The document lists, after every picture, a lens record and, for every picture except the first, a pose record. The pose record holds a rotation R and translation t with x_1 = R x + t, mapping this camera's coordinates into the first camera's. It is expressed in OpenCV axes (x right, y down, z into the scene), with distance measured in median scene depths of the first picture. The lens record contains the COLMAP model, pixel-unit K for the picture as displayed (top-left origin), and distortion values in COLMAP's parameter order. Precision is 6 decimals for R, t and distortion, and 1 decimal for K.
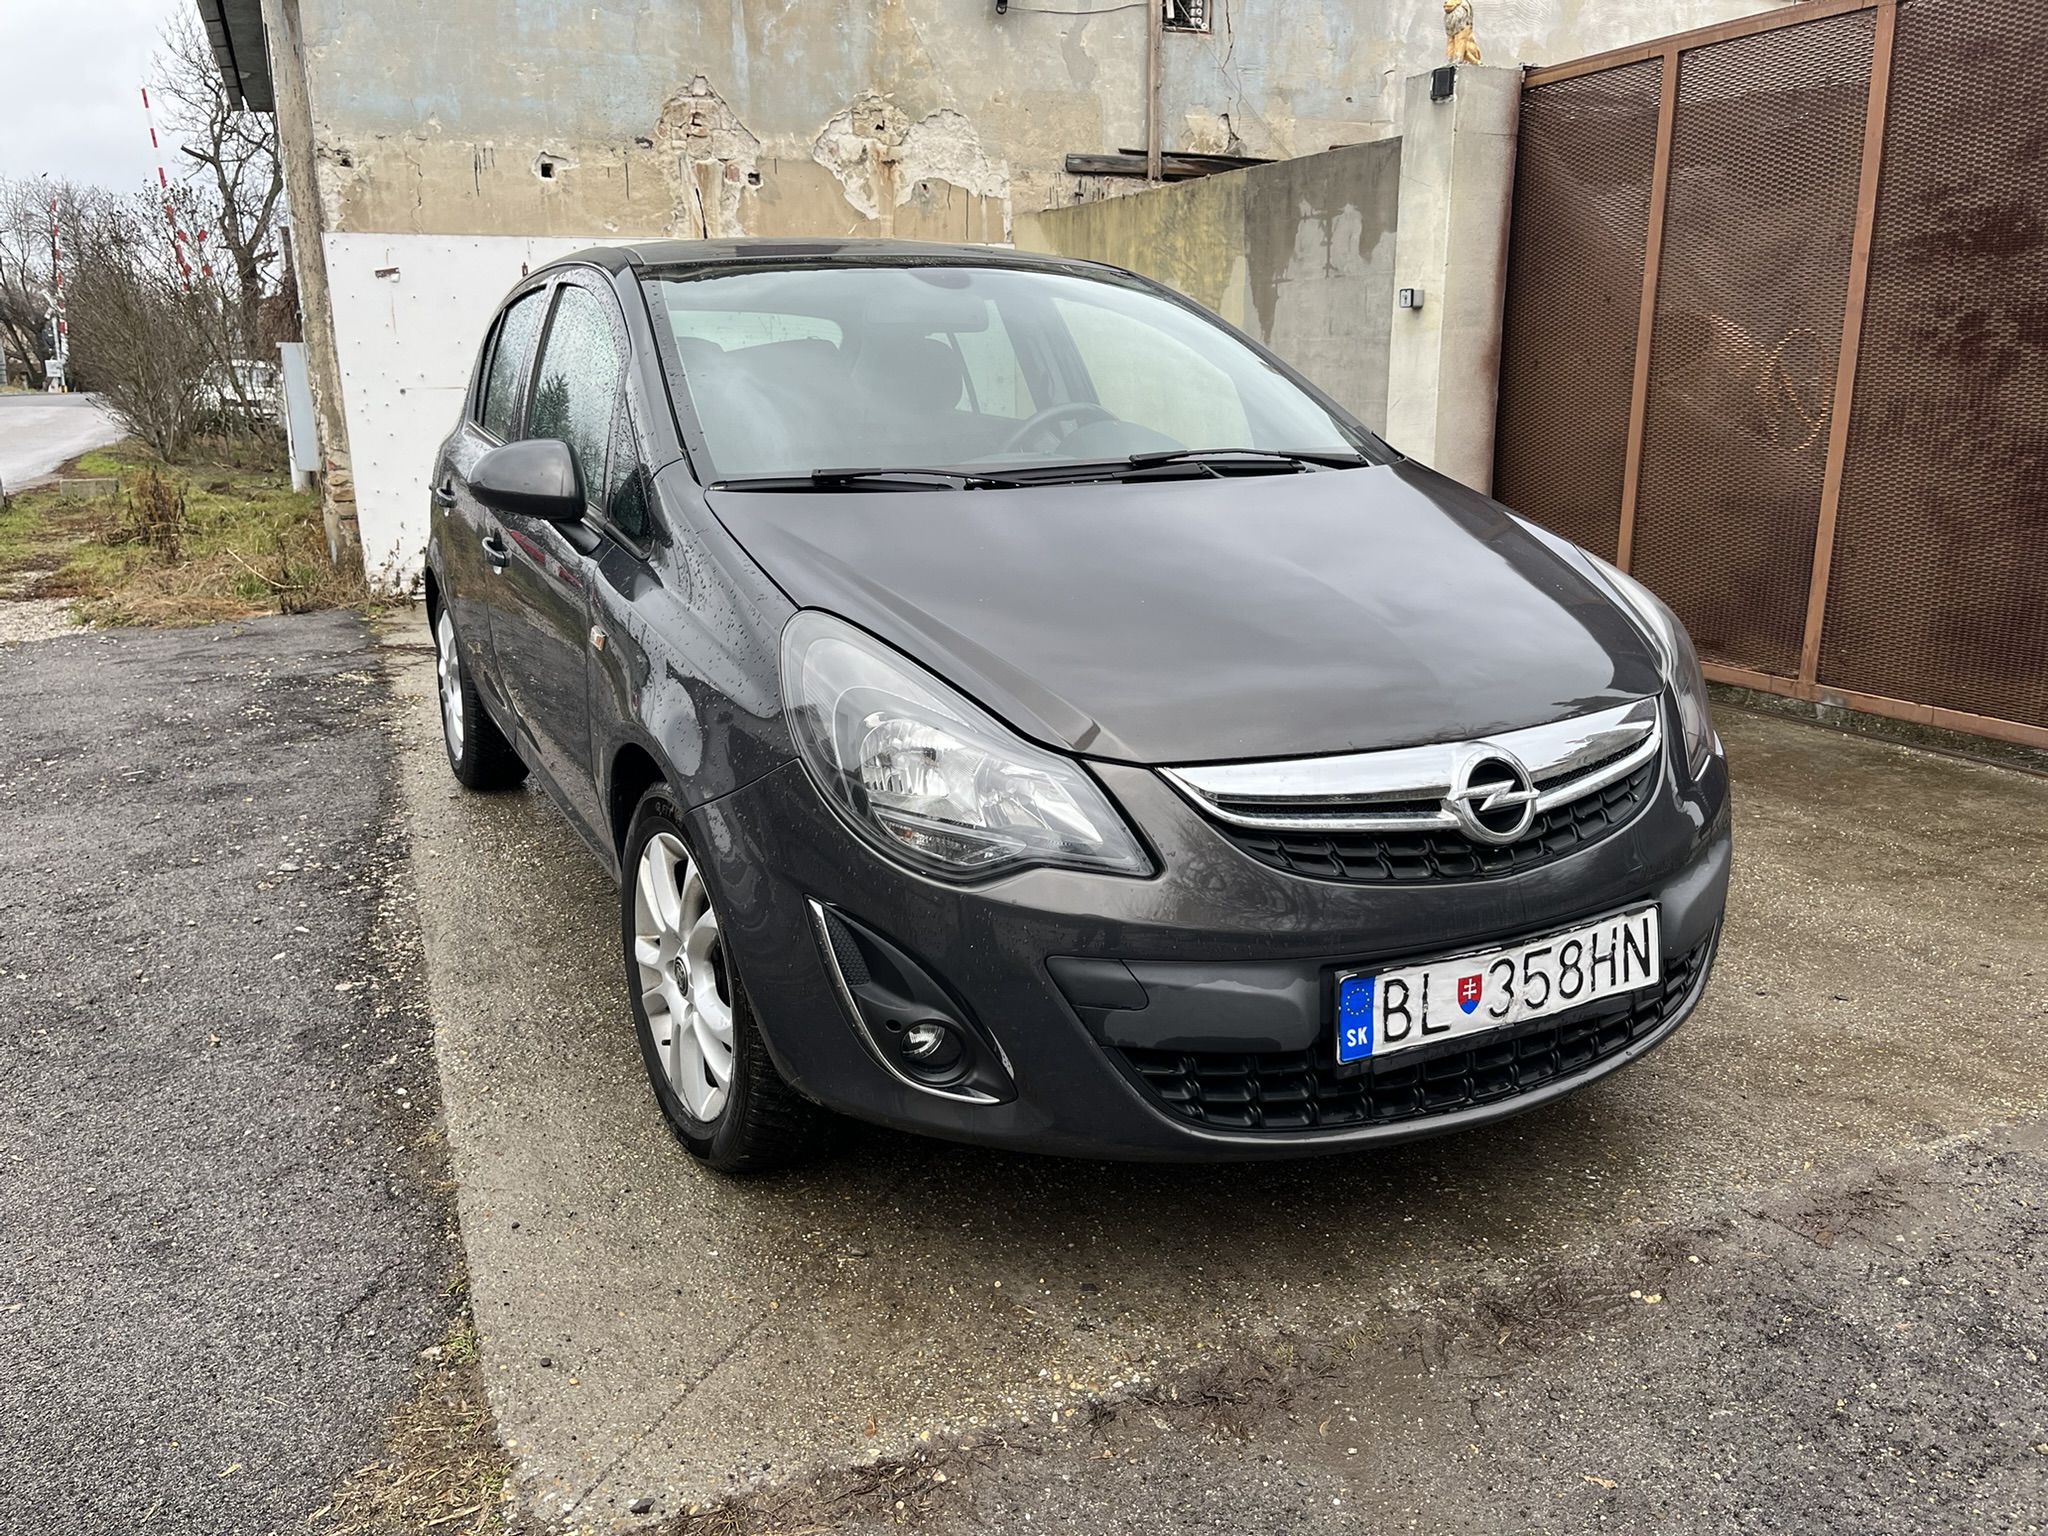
lens RADIAL K [[1565.8, 0, 999.7], [0, 1565.8, 766.6], [0, 0, 1]] dist [0.040398, -0.040857]
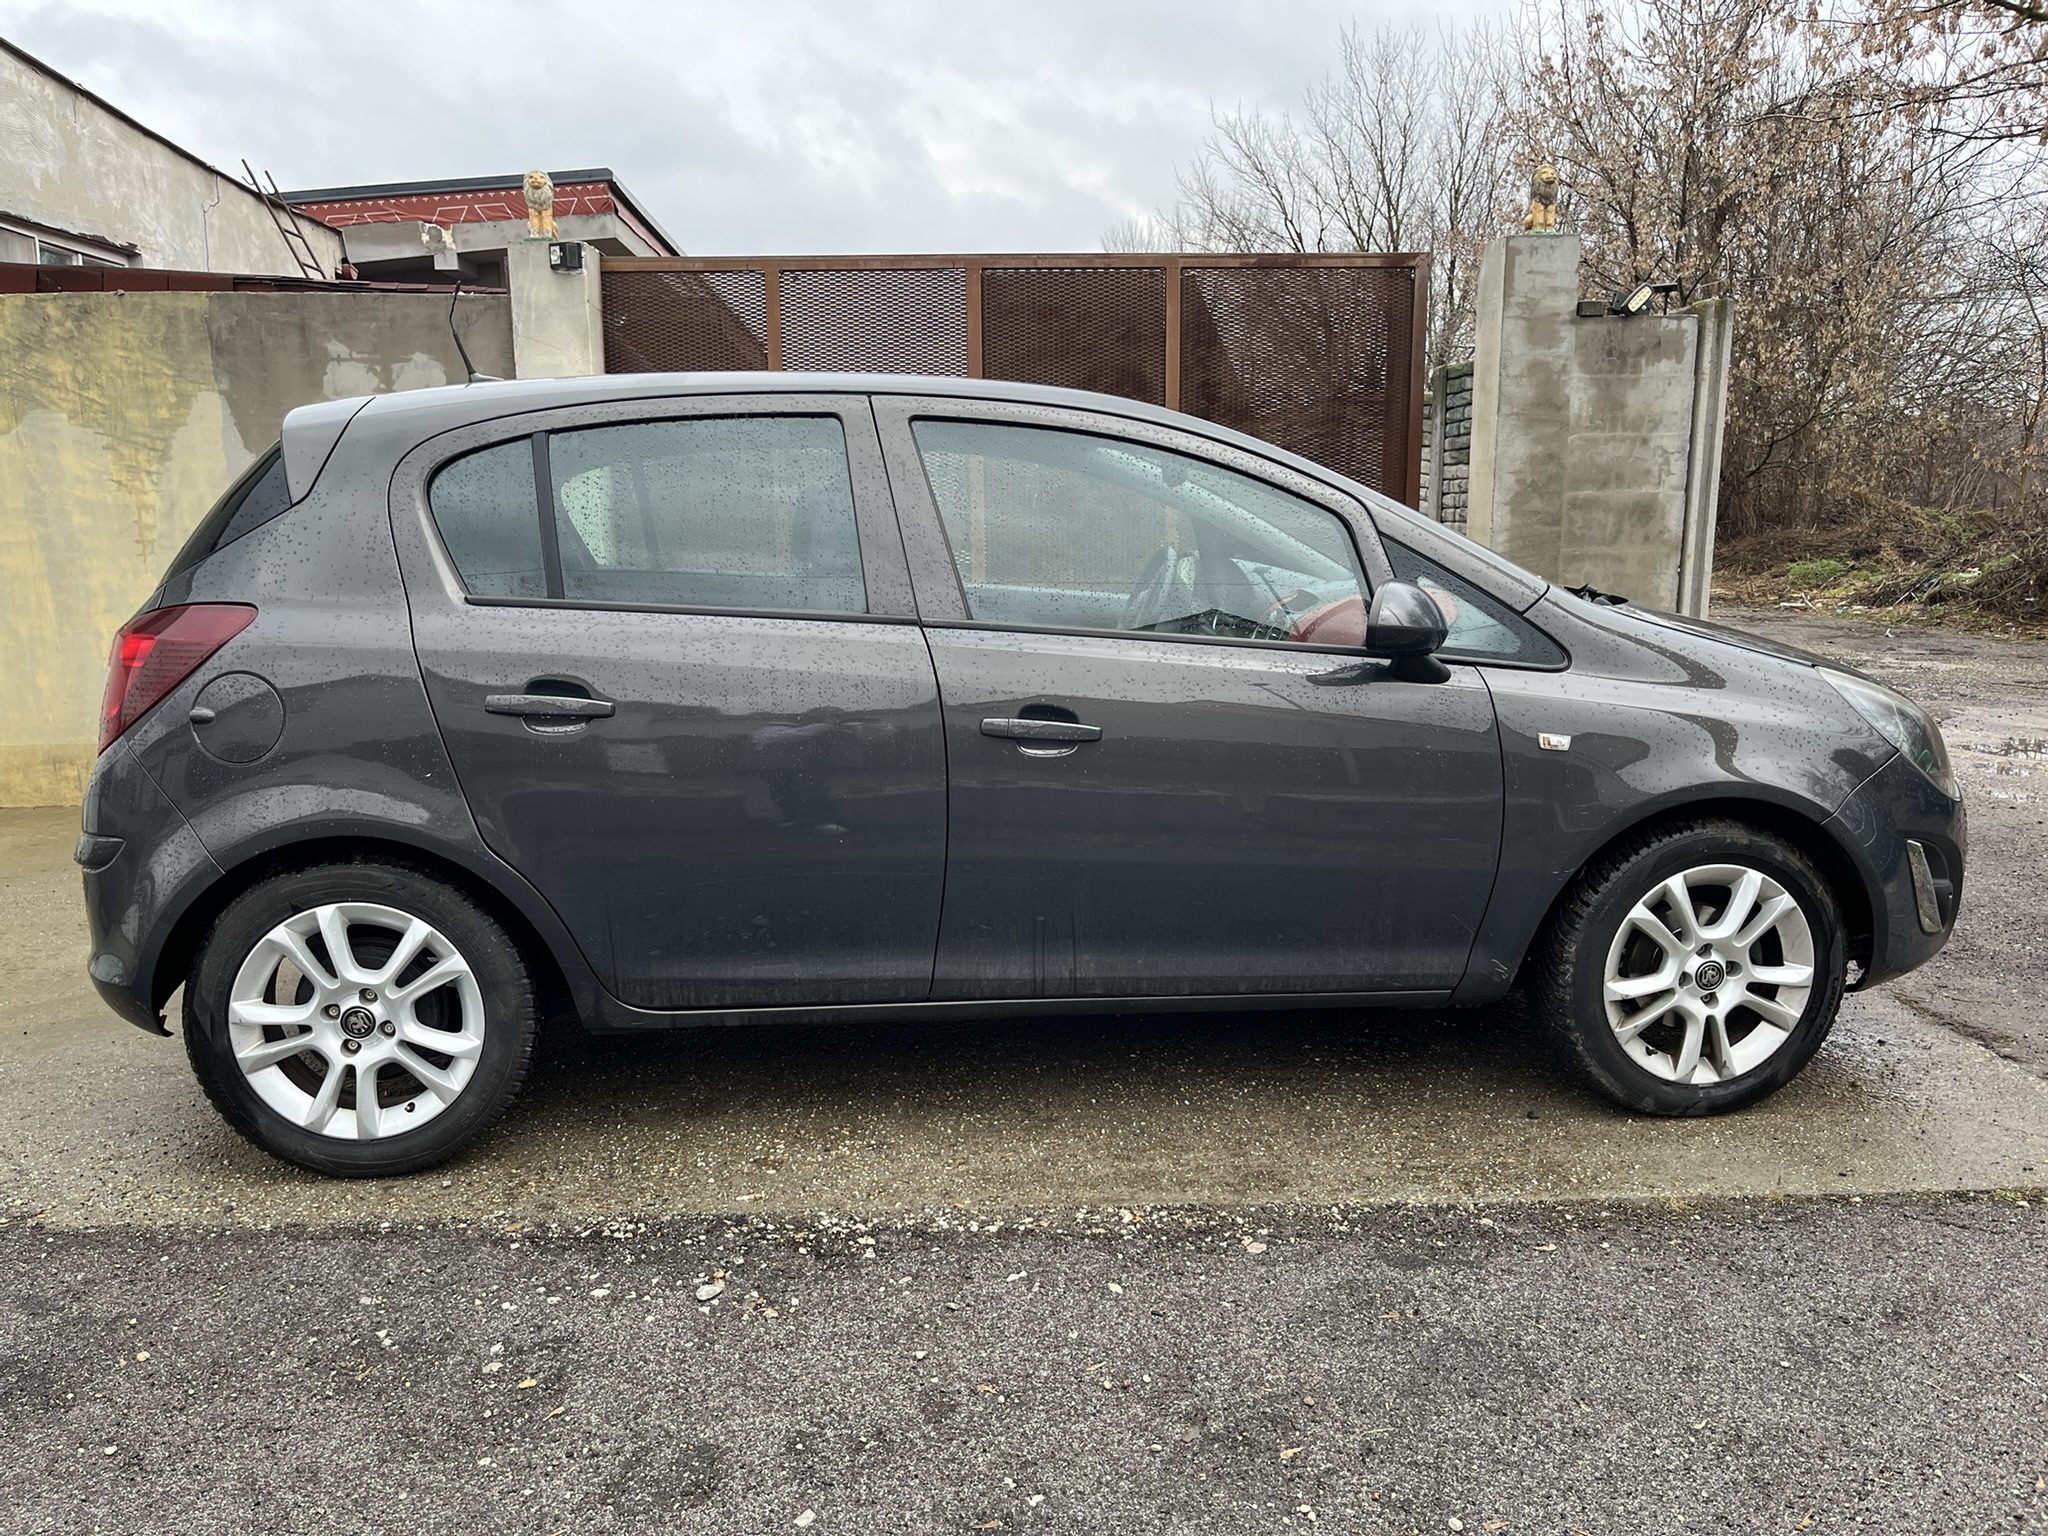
lens RADIAL K [[1559.8, 0, 1017.1], [0, 1559.8, 771.8], [0, 0, 1]] dist [0.073750, -0.112932]
pose [[0.349829, -0.148011, 0.925047, -0.523842], [0.234815, 0.969772, 0.066366, -0.082182], [-0.906907, 0.193999, 0.374010, 0.334363]]
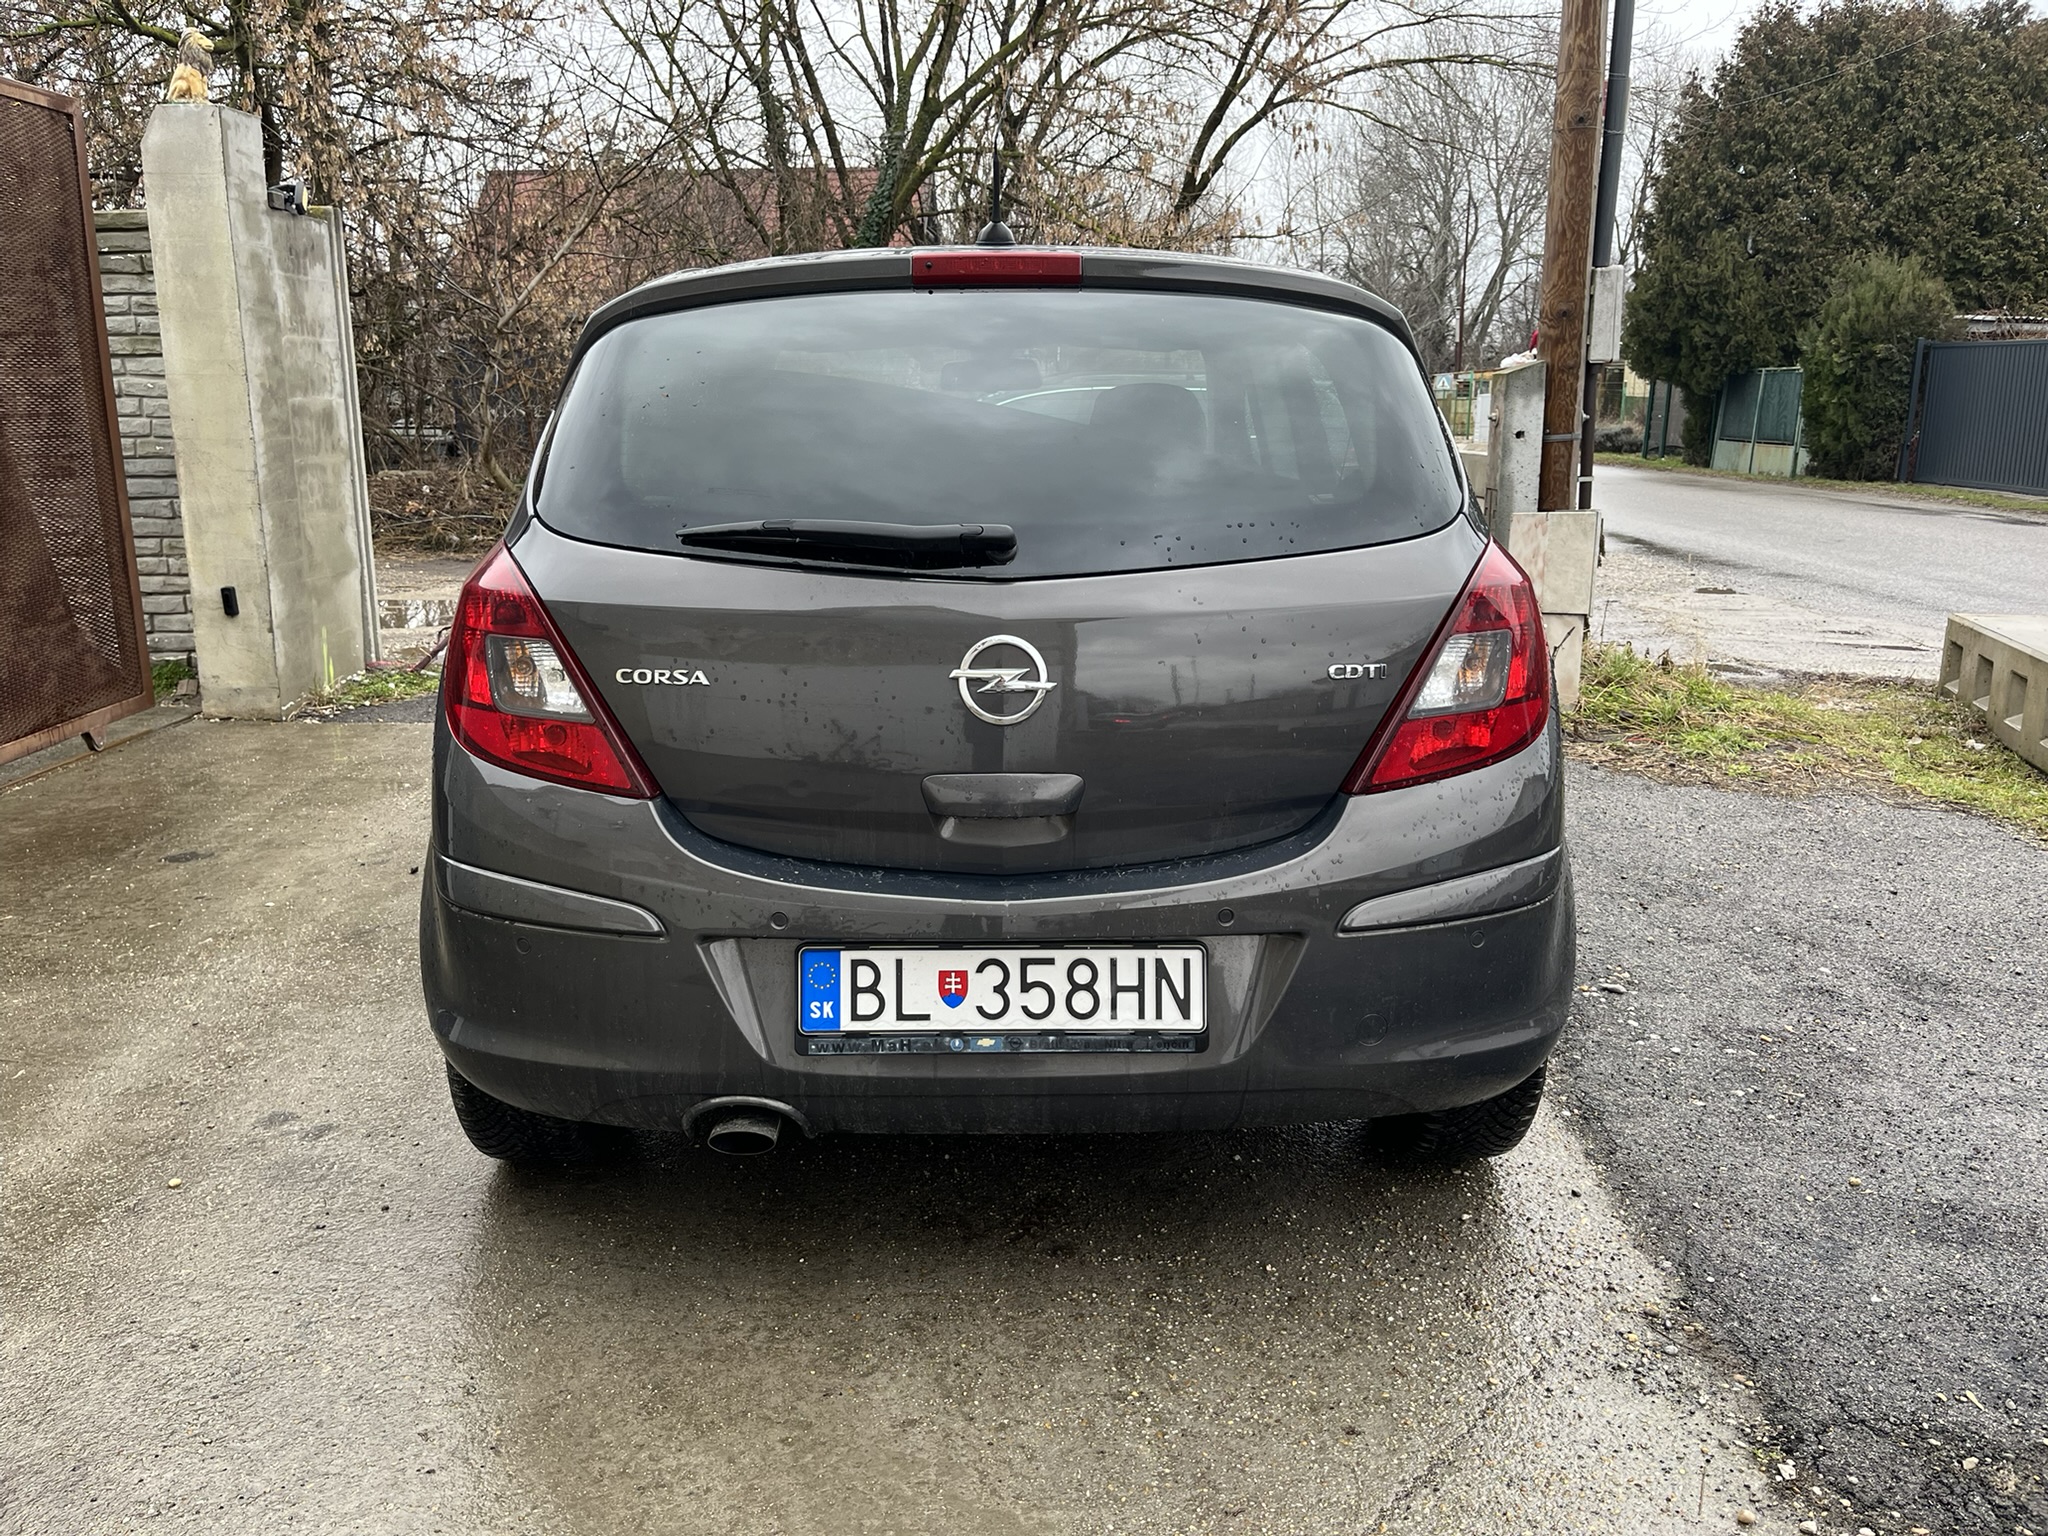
lens RADIAL K [[1542.7, 0, 1005.4], [0, 1542.7, 770.0], [0, 0, 1]] dist [0.093519, -0.130279]
pose [[-0.903926, -0.085063, 0.419145, -0.270311], [0.119187, 0.891097, 0.437881, -0.252101], [-0.410746, 0.445769, -0.795348, 0.968905]]
